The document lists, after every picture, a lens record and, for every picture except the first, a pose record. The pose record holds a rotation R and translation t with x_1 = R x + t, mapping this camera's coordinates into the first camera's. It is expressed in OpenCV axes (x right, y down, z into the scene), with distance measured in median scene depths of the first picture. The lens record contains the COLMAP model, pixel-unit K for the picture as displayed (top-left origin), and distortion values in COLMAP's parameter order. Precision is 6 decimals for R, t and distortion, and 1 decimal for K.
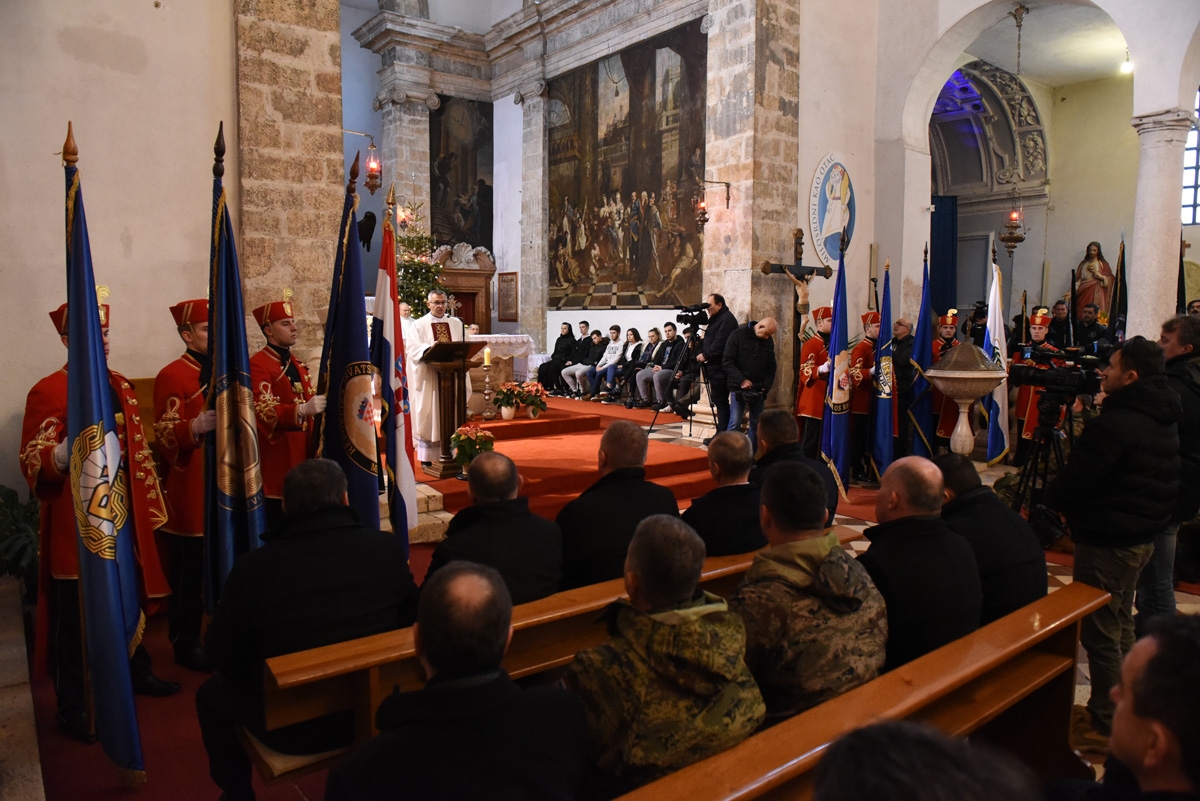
lens RADIAL K [[816.1, 0, 600.0], [0, 816.1, 400.5], [0, 0, 1]] dist [-0.003566, -0.001270]
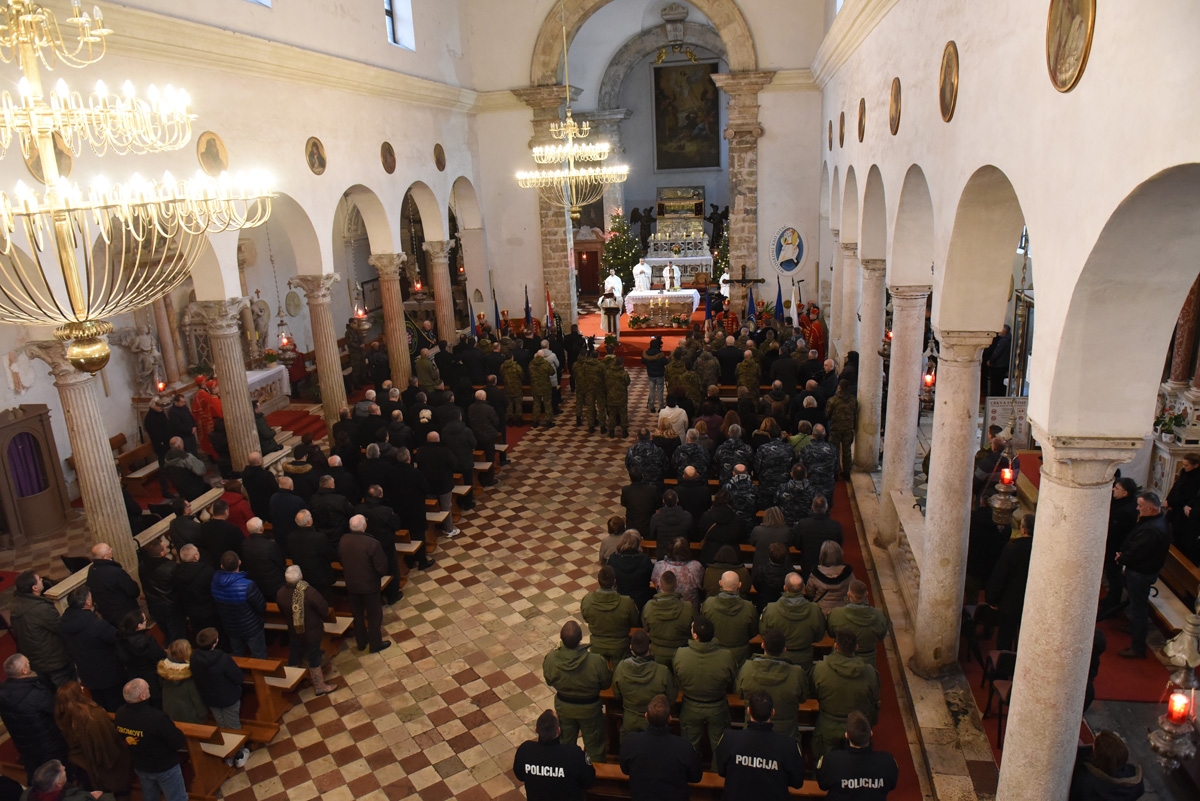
lens RADIAL K [[816.1, 0, 600.0], [0, 816.1, 400.5], [0, 0, 1]] dist [-0.003566, -0.001270]
pose [[0.666162, 0.170116, -0.726146, 2.366094], [-0.022987, 0.977859, 0.207997, -0.408775], [0.745452, -0.121868, 0.655324, -1.284587]]
